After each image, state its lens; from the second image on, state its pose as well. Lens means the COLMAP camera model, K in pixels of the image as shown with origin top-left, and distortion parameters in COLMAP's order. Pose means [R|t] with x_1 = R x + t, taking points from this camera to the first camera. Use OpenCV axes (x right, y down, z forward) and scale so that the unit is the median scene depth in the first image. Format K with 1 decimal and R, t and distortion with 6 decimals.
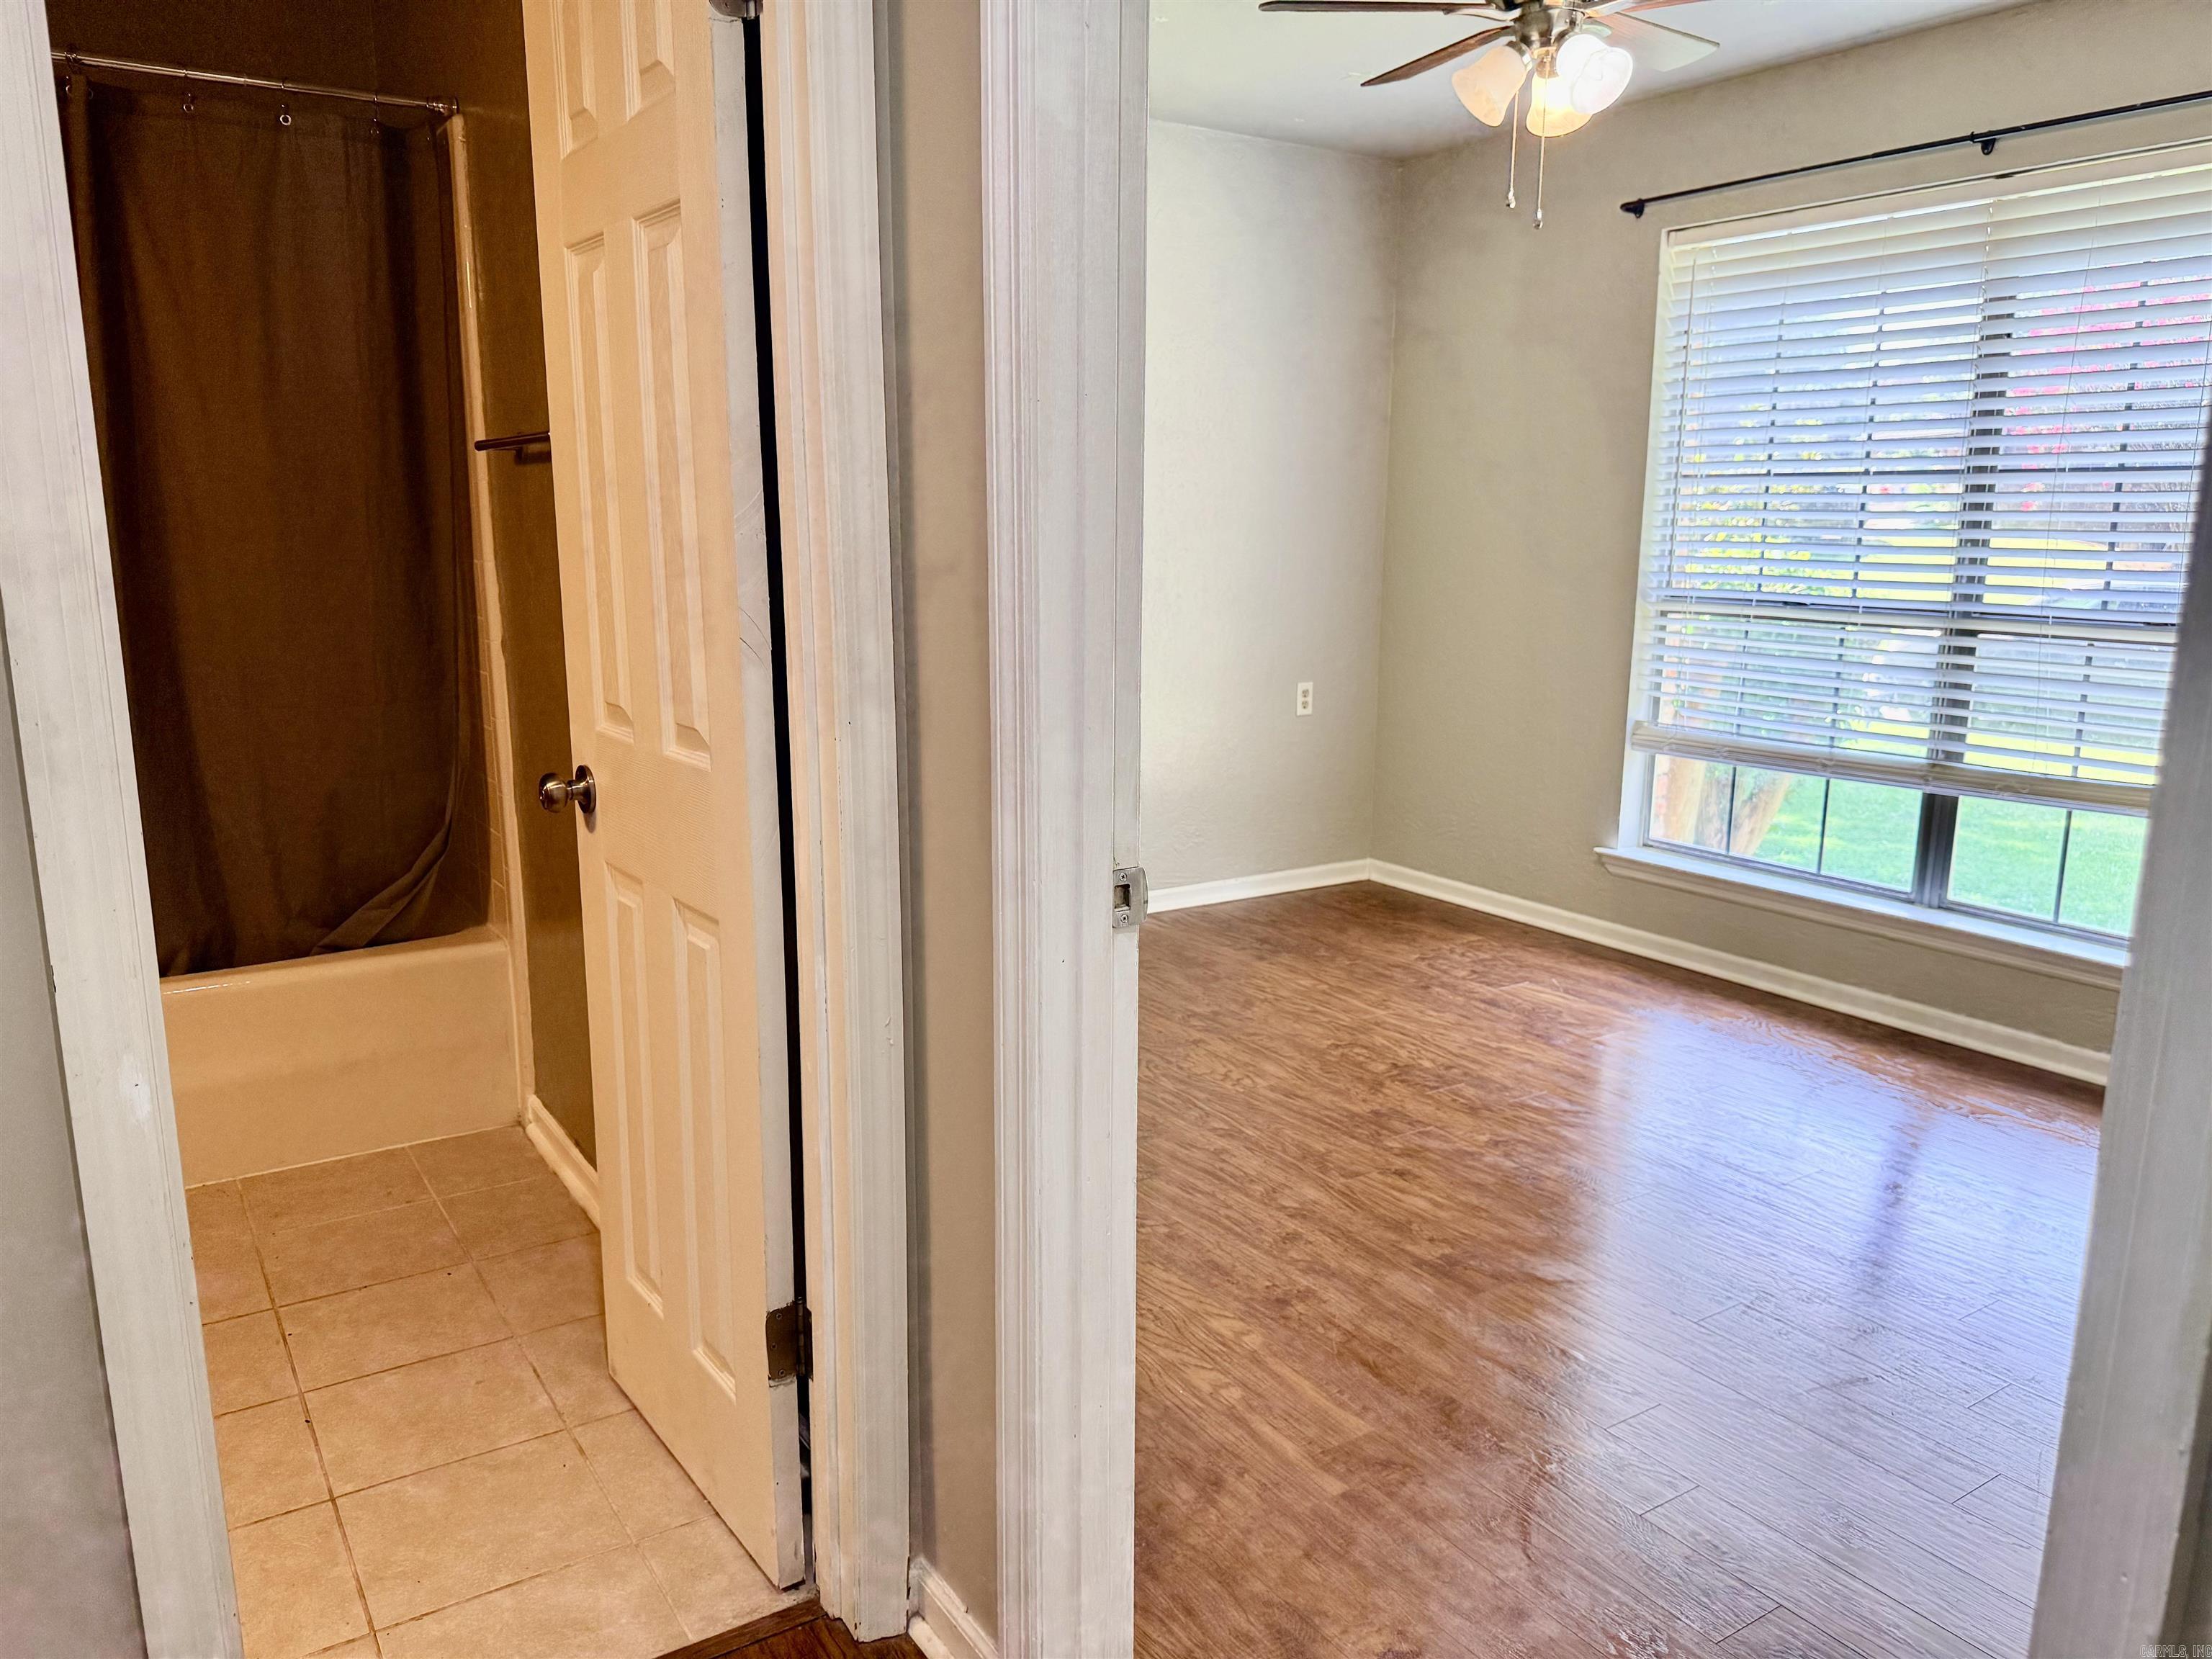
lens RADIAL K [[1561.8, 0, 1102.8], [0, 1561.8, 835.4], [0, 0, 1]] dist [0.094672, -0.131845]
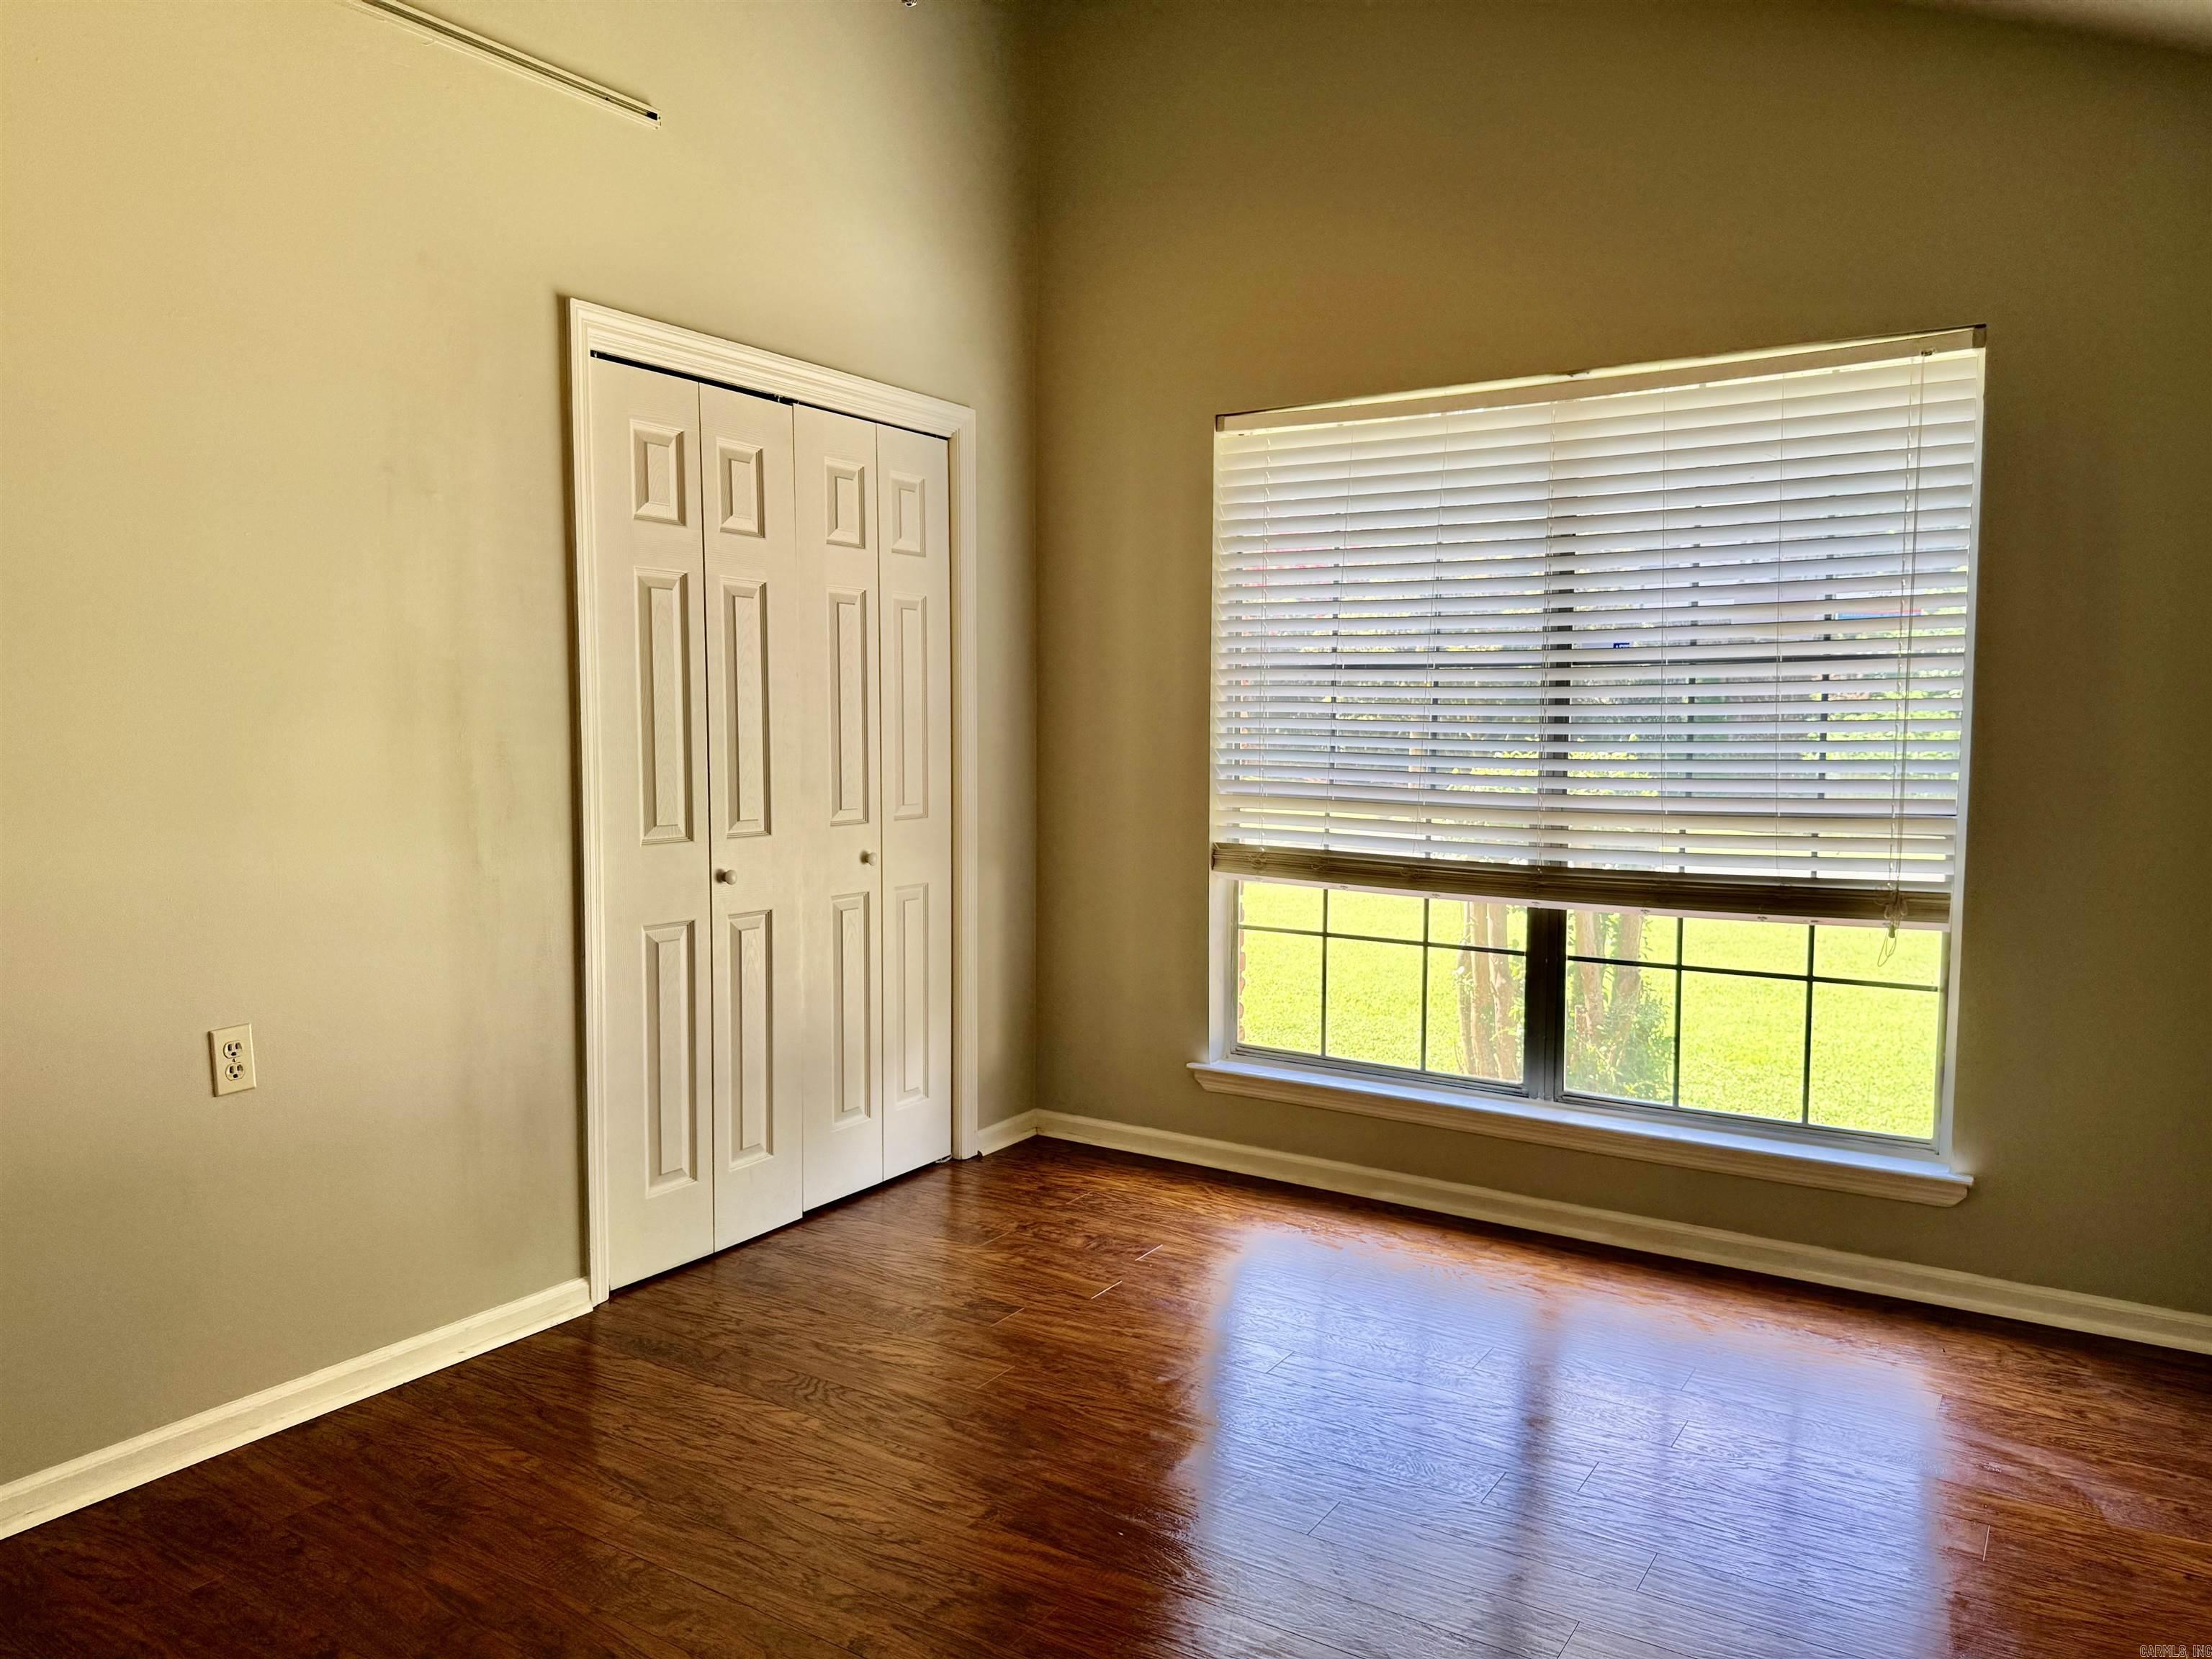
lens RADIAL K [[1561.8, 0, 1102.8], [0, 1561.8, 835.4], [0, 0, 1]] dist [0.094672, -0.131845]
pose [[0.905369, -0.038786, 0.422850, -0.061851], [0.089240, 0.990960, -0.100177, -0.019998], [-0.415142, 0.128432, 0.900645, 0.099169]]
